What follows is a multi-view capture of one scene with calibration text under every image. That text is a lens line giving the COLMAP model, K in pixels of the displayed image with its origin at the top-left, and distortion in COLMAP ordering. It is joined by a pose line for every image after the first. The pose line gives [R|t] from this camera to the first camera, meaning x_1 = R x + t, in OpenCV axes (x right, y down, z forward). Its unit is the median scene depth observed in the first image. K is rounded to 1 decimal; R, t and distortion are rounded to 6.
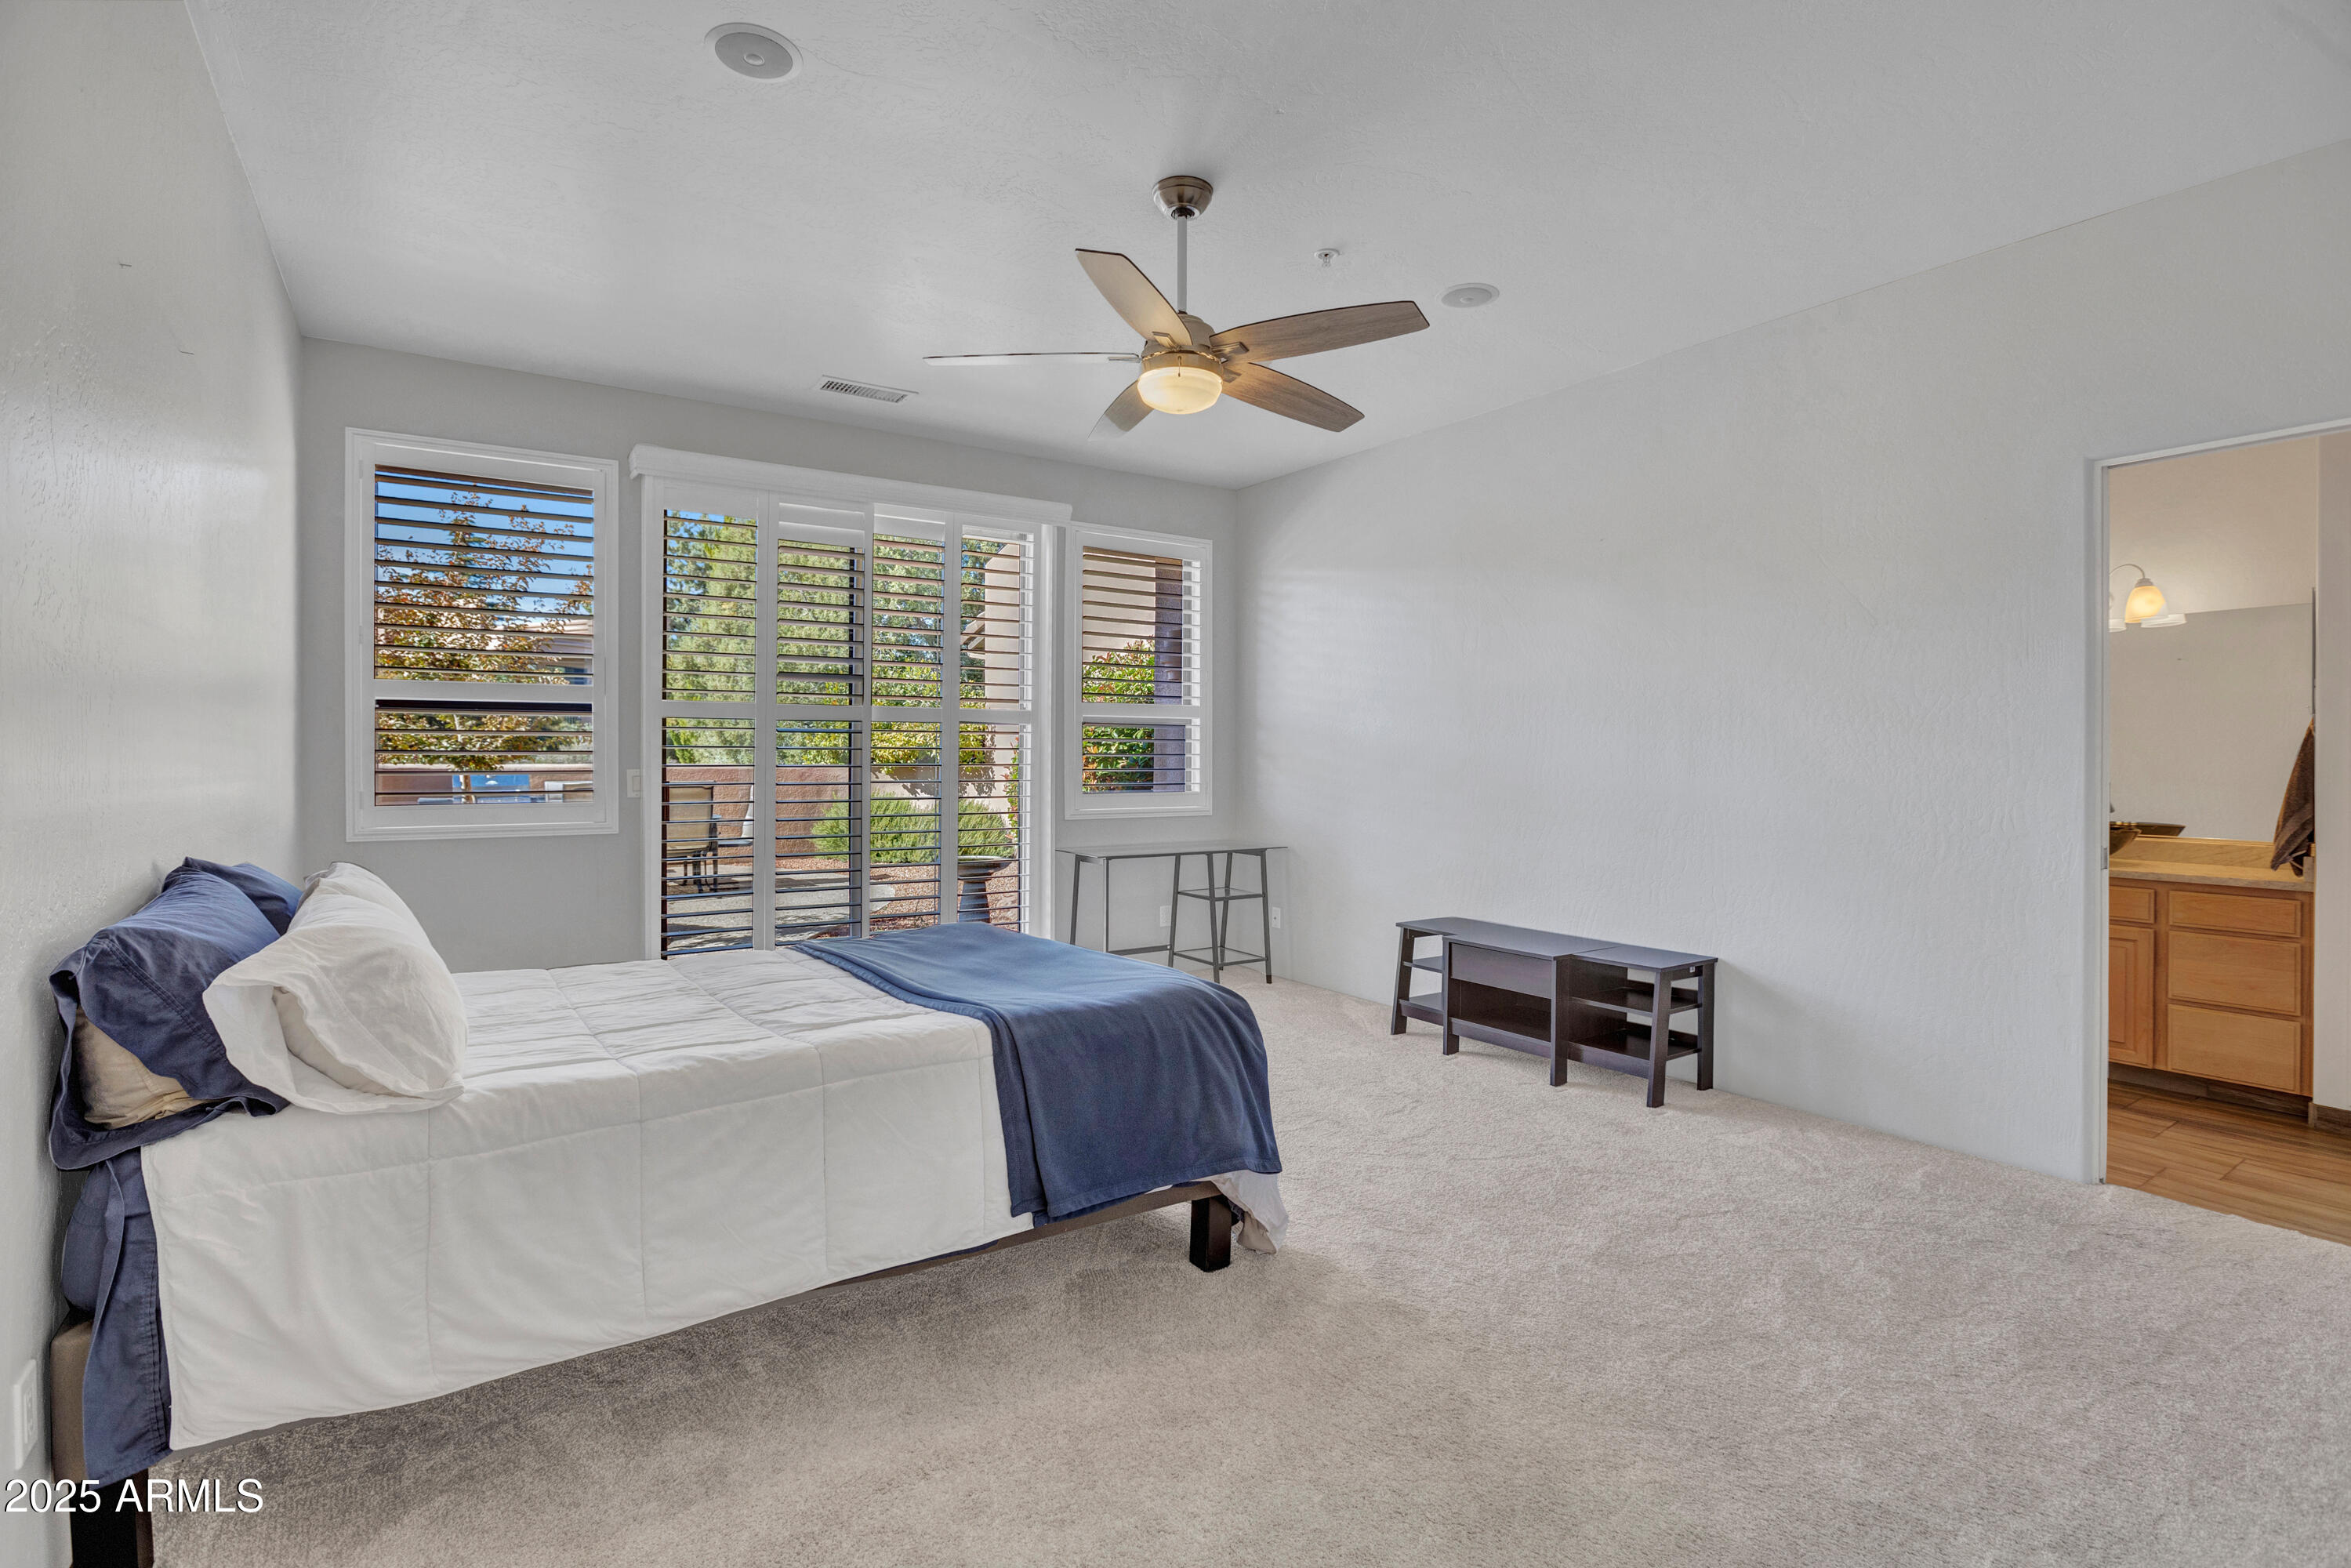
lens RADIAL K [[1118.4, 0, 1215.2], [0, 1118.4, 754.8], [0, 0, 1]] dist [-0.036440, 0.013258]
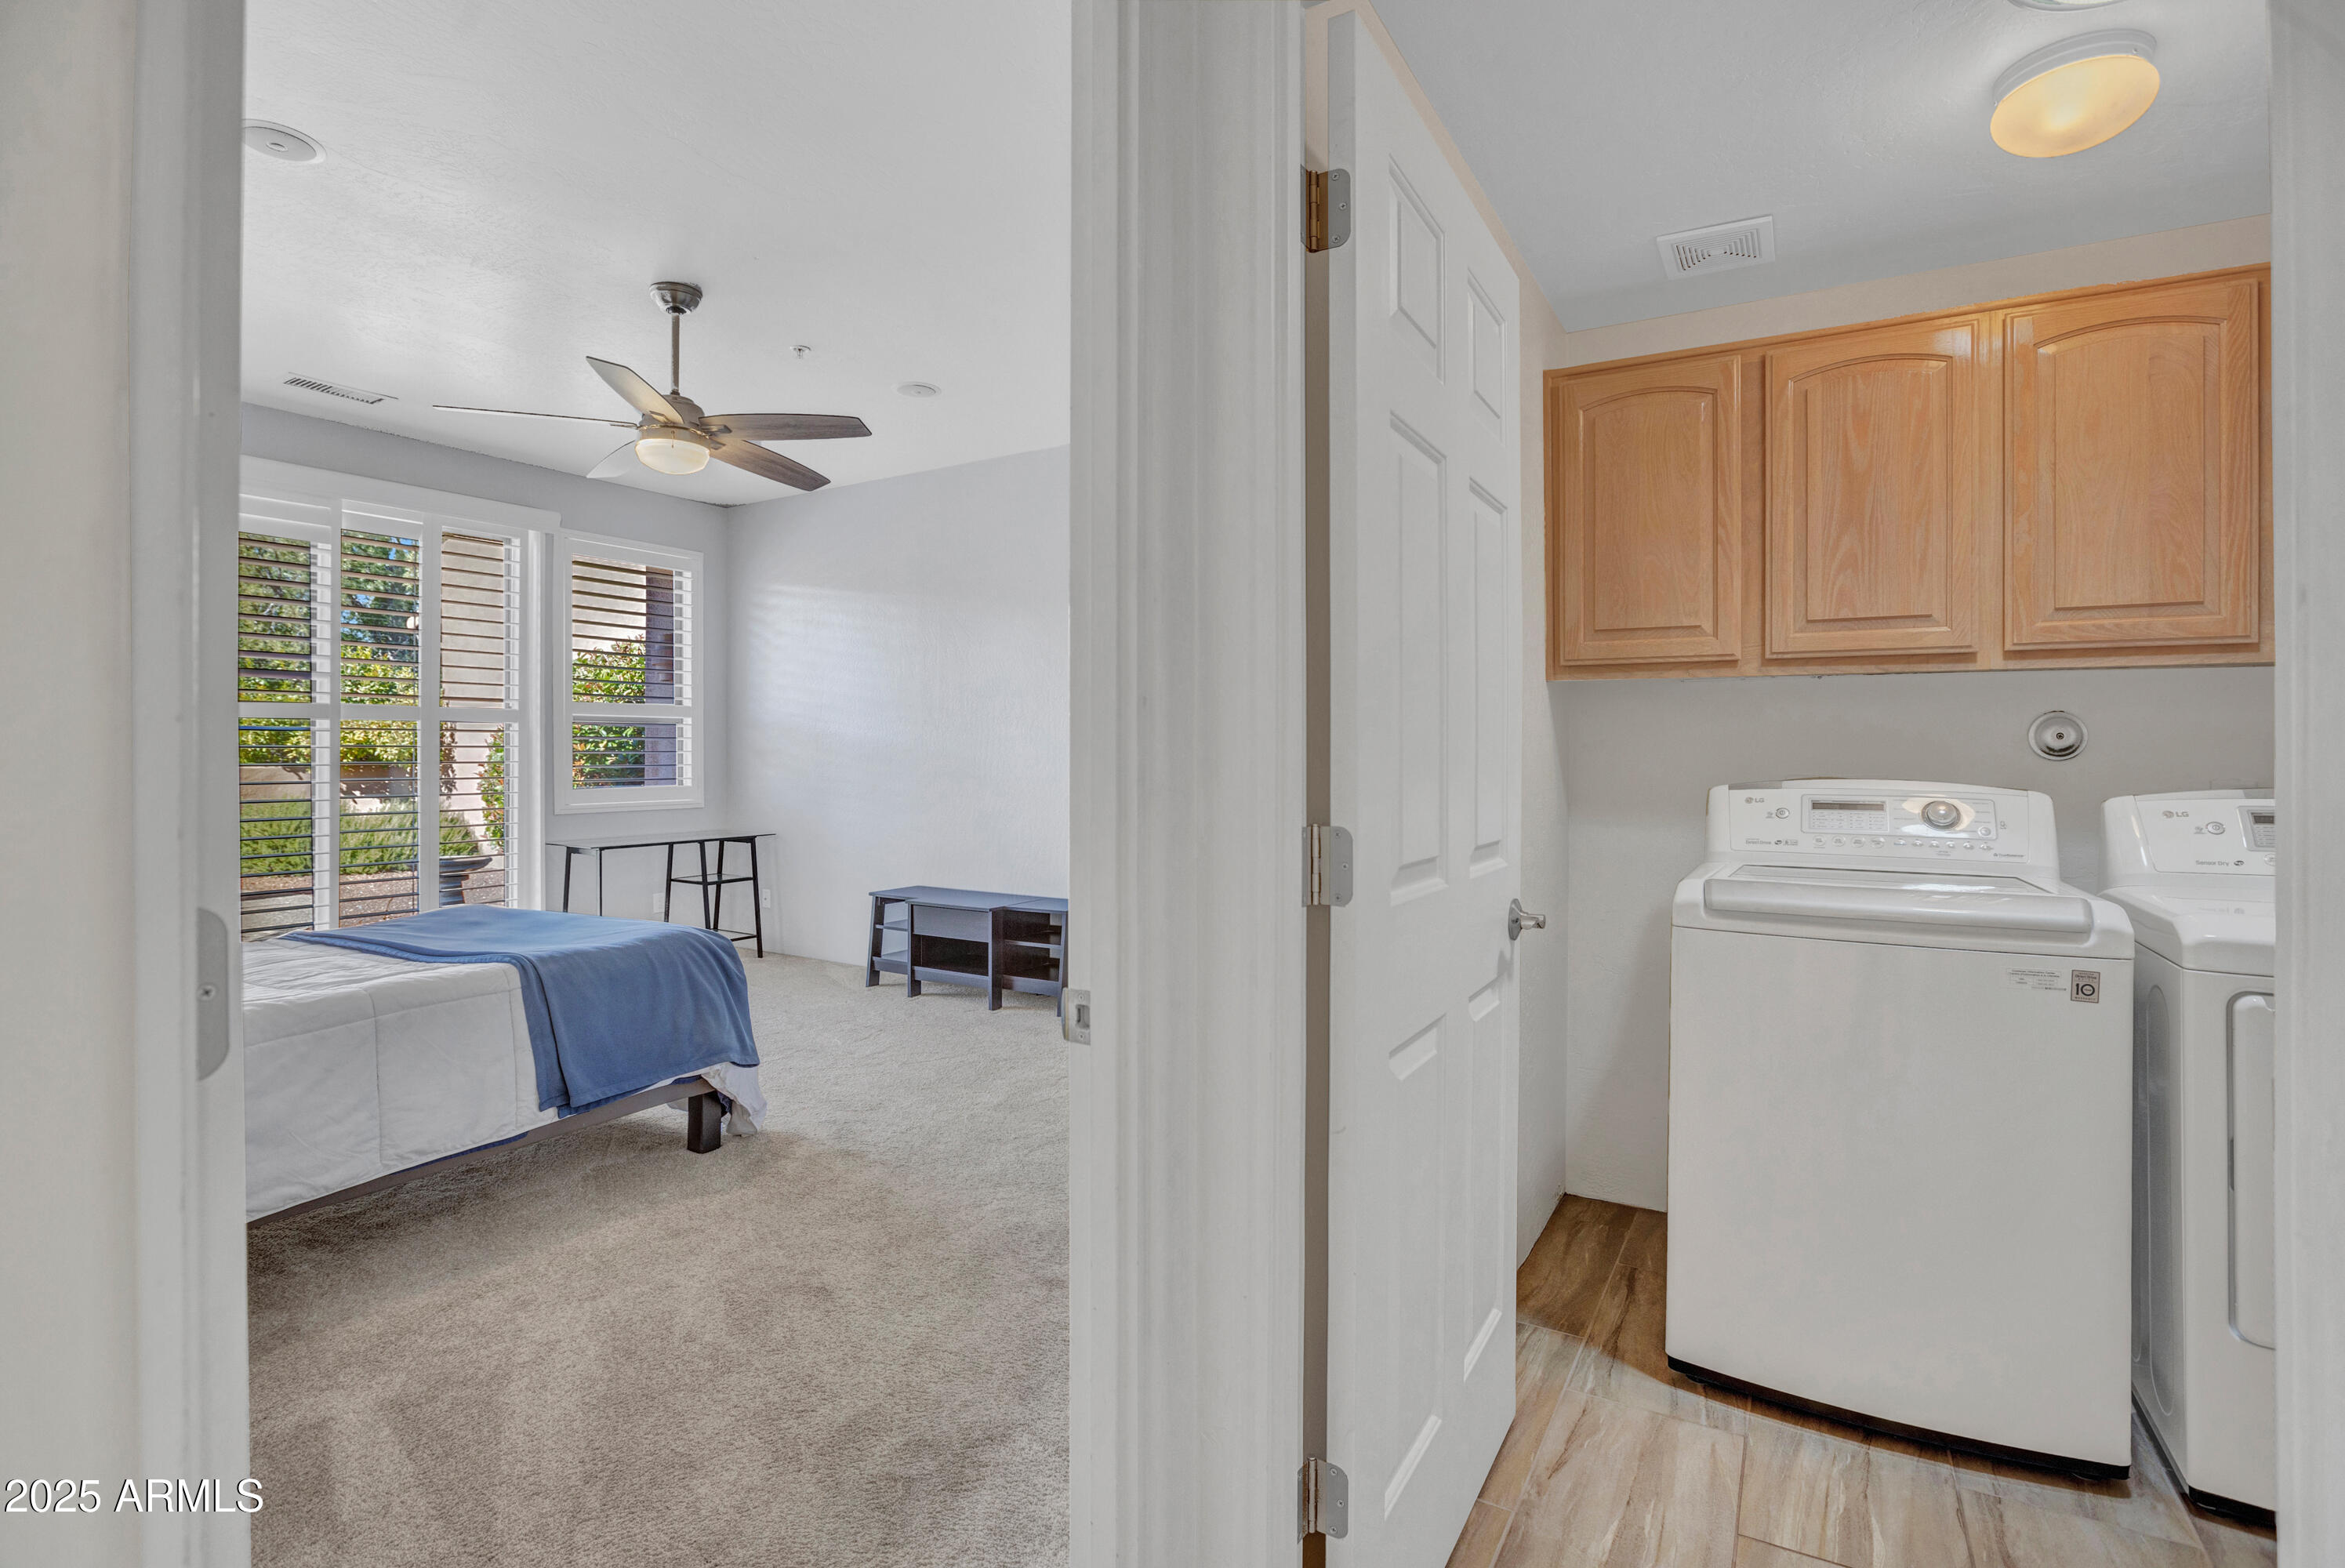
lens RADIAL K [[1075.3, 0, 1137.7], [0, 1075.3, 756.8], [0, 0, 1]] dist [-0.040088, 0.000091]
pose [[0.928110, -0.006137, 0.372256, 0.004748], [0.003631, 0.999966, 0.007434, -0.002387], [-0.372289, -0.005548, 0.928100, -0.247036]]
